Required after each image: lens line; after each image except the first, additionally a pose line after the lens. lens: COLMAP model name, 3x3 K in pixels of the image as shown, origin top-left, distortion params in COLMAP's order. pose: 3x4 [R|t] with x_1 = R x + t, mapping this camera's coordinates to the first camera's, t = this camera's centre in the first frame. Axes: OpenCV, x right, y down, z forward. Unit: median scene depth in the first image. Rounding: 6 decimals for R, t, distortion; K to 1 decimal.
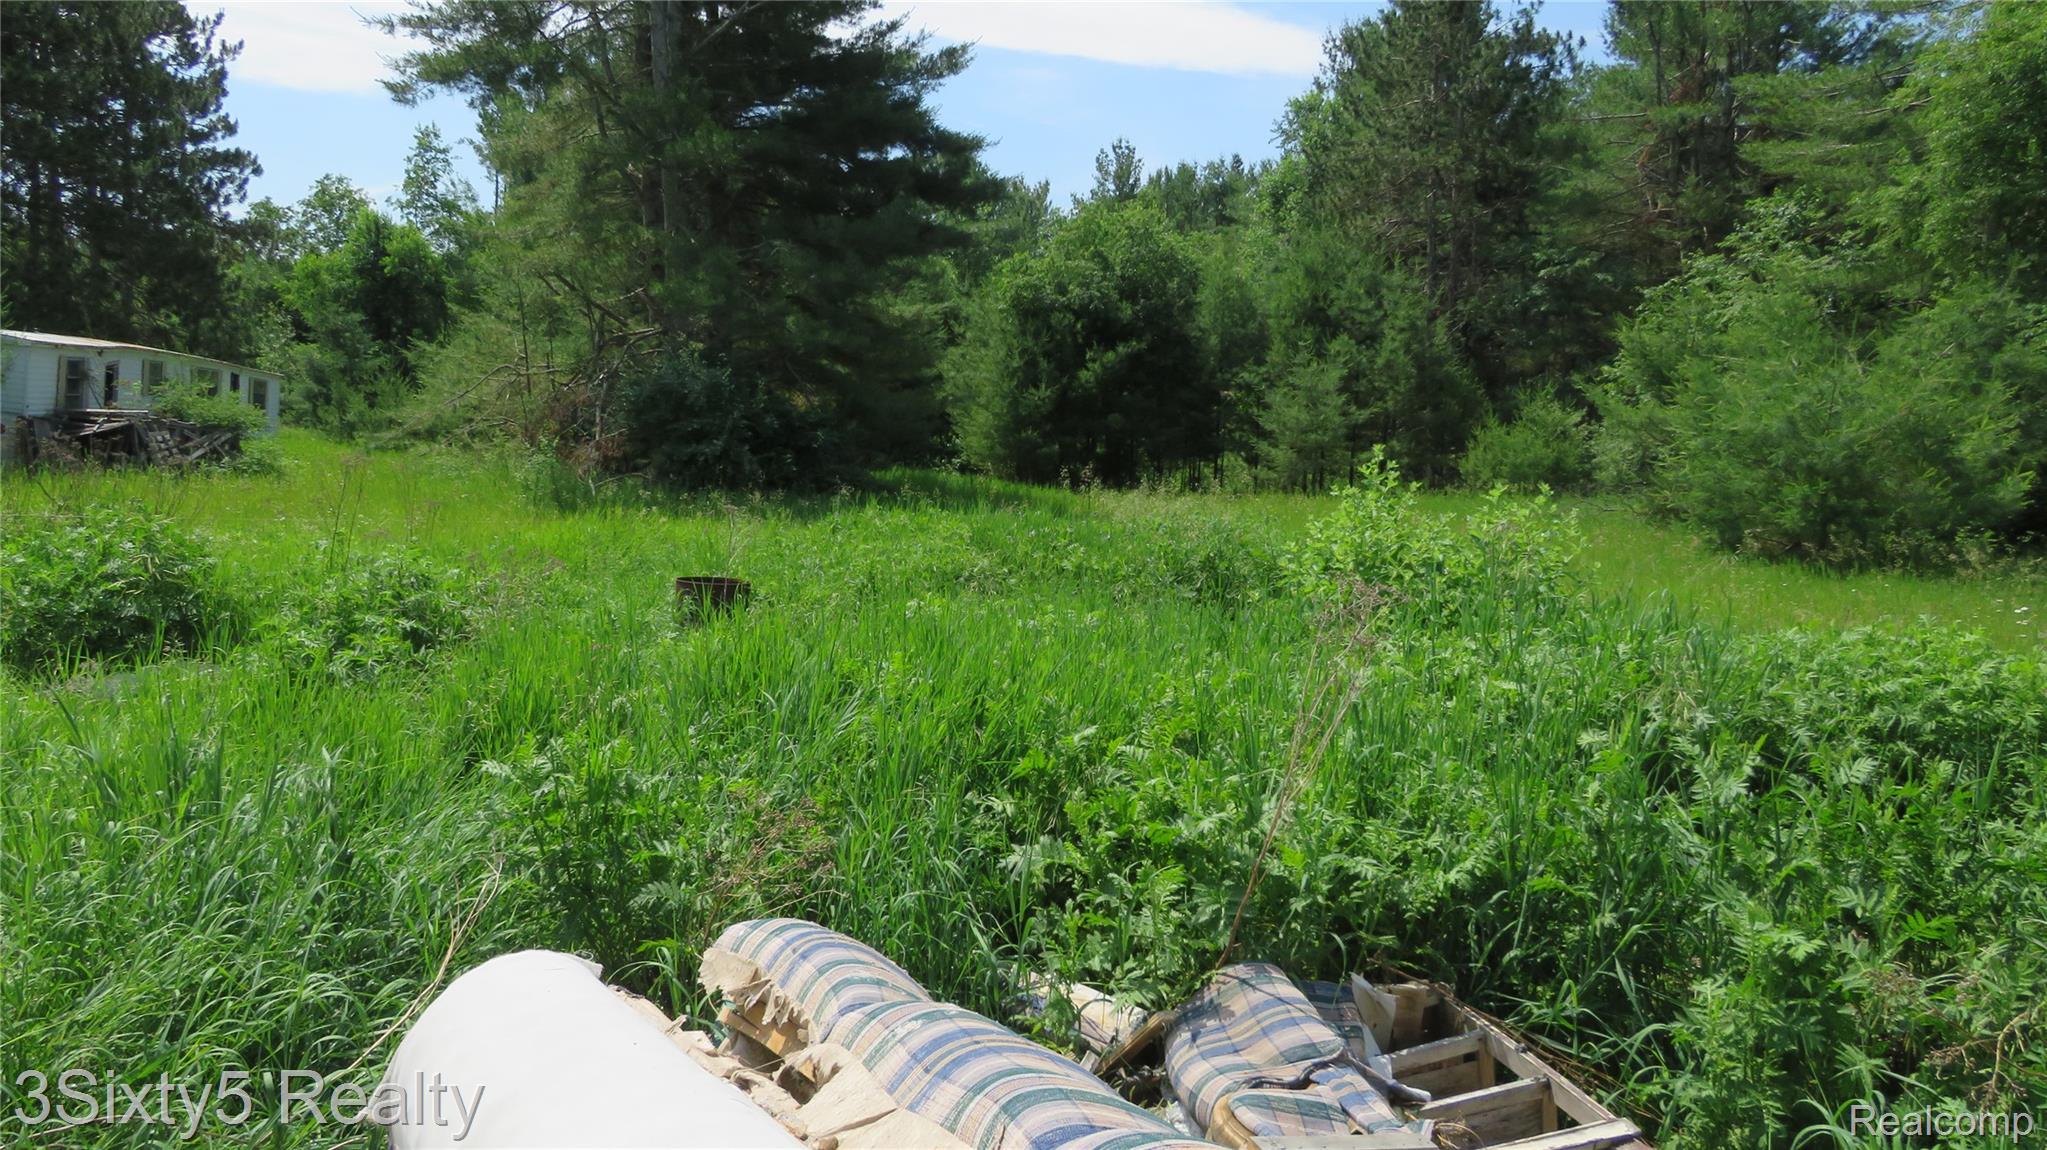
lens RADIAL K [[1459.4, 0, 1023.5], [0, 1459.4, 575.0], [0, 0, 1]] dist [-0.040681, 0.037208]
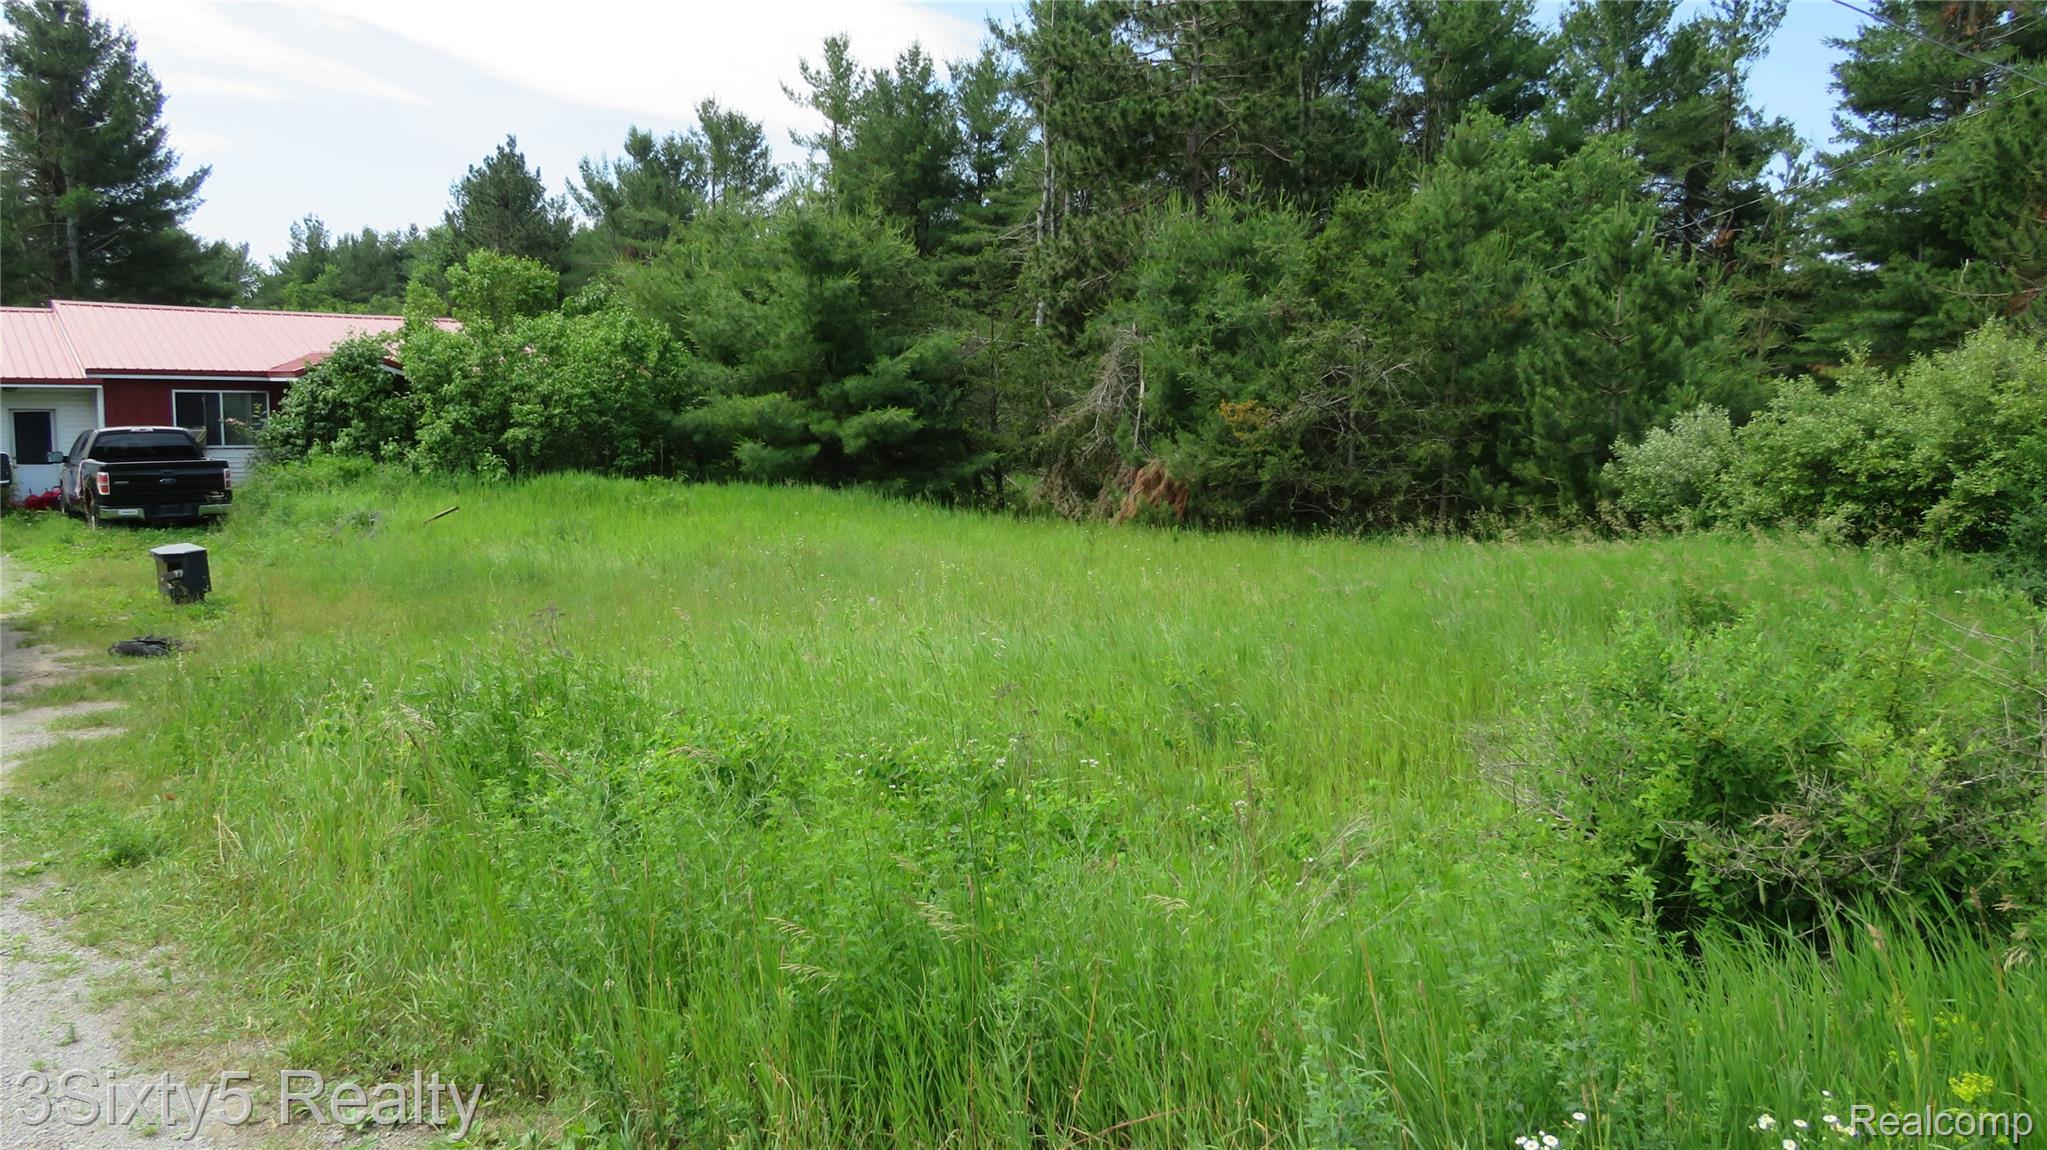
lens RADIAL K [[1438.9, 0, 1008.4], [0, 1438.9, 570.0], [0, 0, 1]] dist [-0.013391, -0.006426]
pose [[0.874461, -0.065870, 0.480602, -0.249067], [0.072596, 0.997351, 0.004605, 0.550671], [-0.479632, 0.030863, 0.876927, -4.318462]]
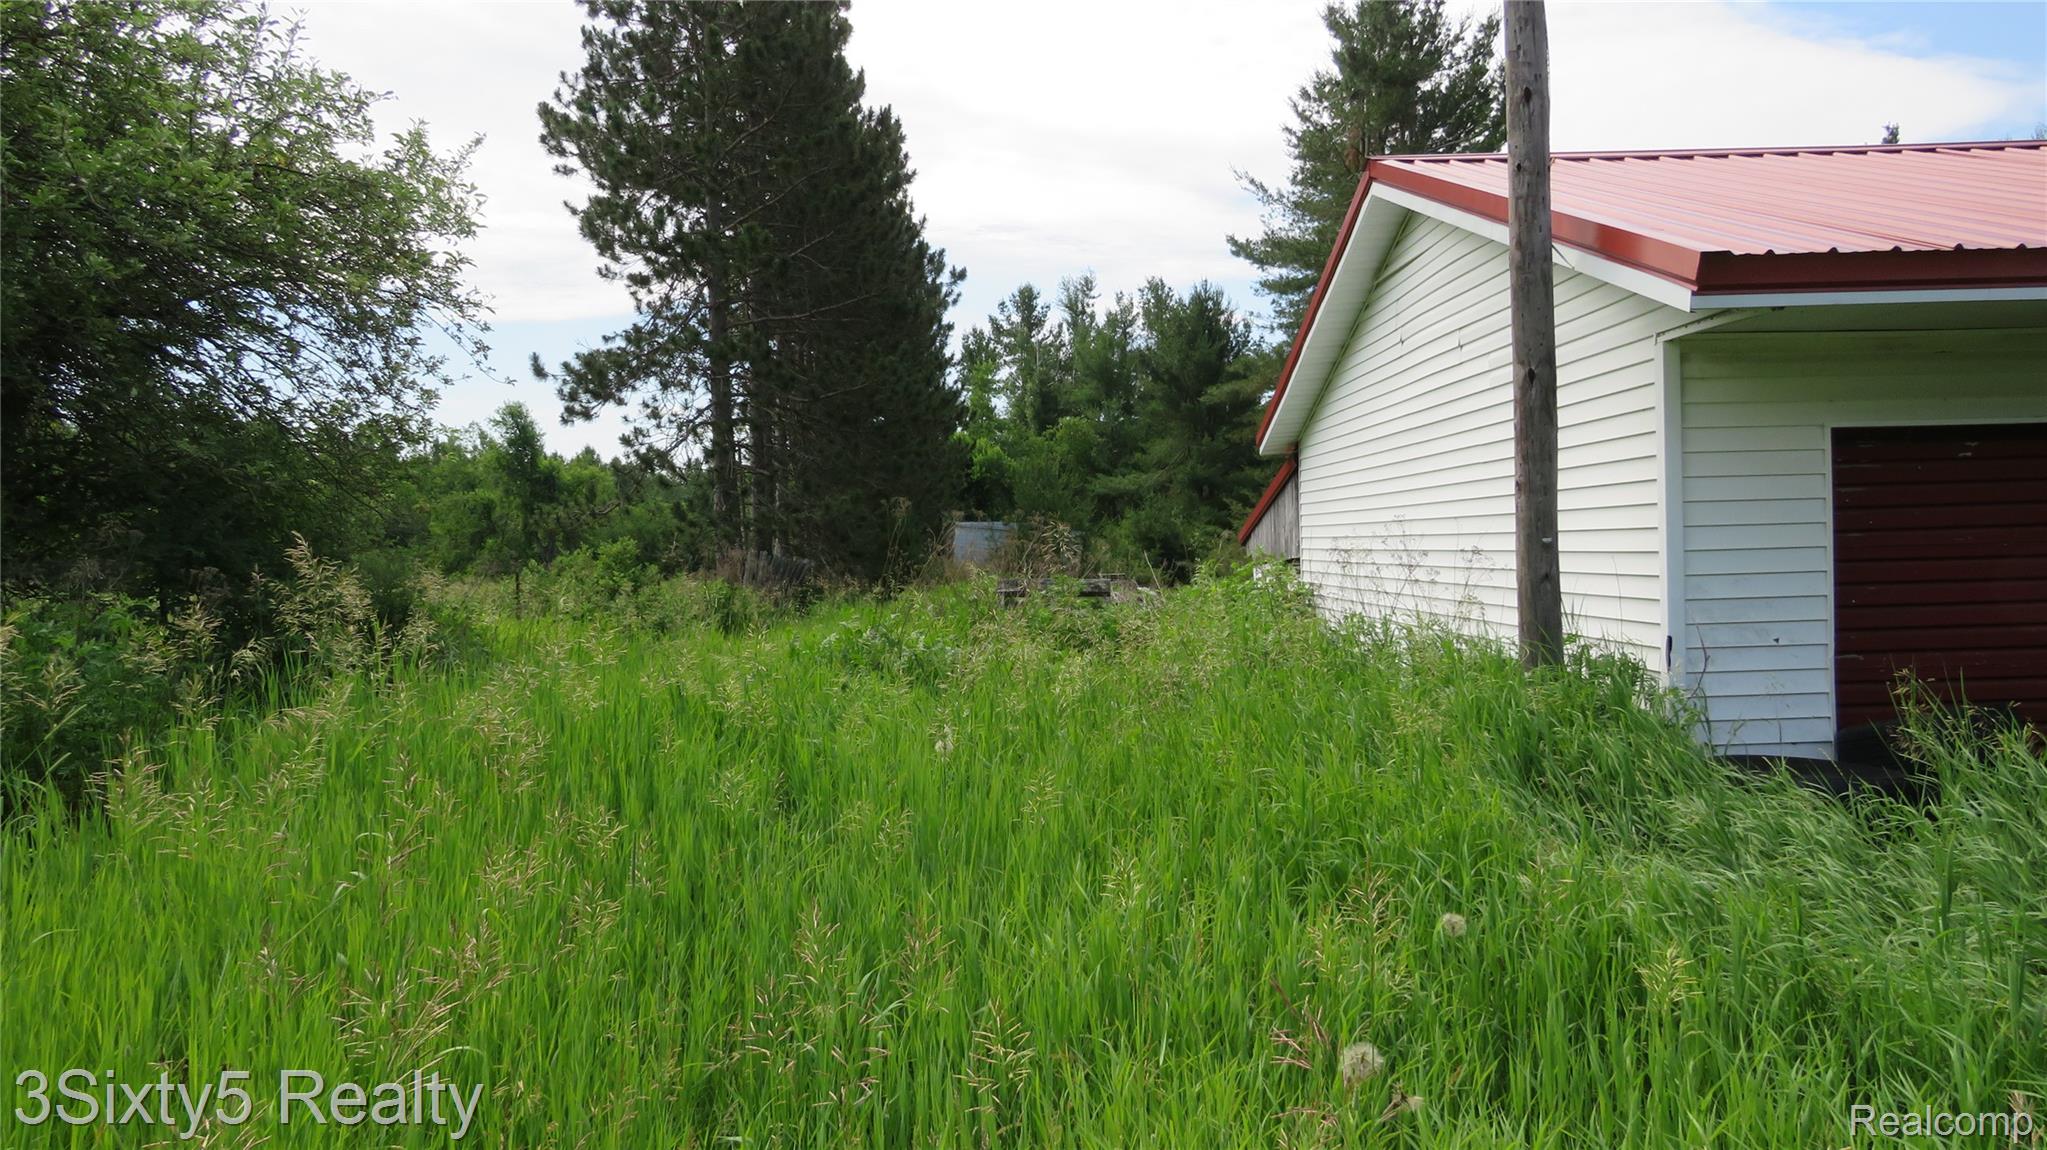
lens RADIAL K [[1438.9, 0, 1008.4], [0, 1438.9, 570.0], [0, 0, 1]] dist [-0.013391, -0.006426]
pose [[0.984301, -0.048717, -0.169644, -1.248712], [0.027503, 0.991747, -0.125226, 0.212095], [0.174344, 0.118594, 0.977517, -1.529663]]
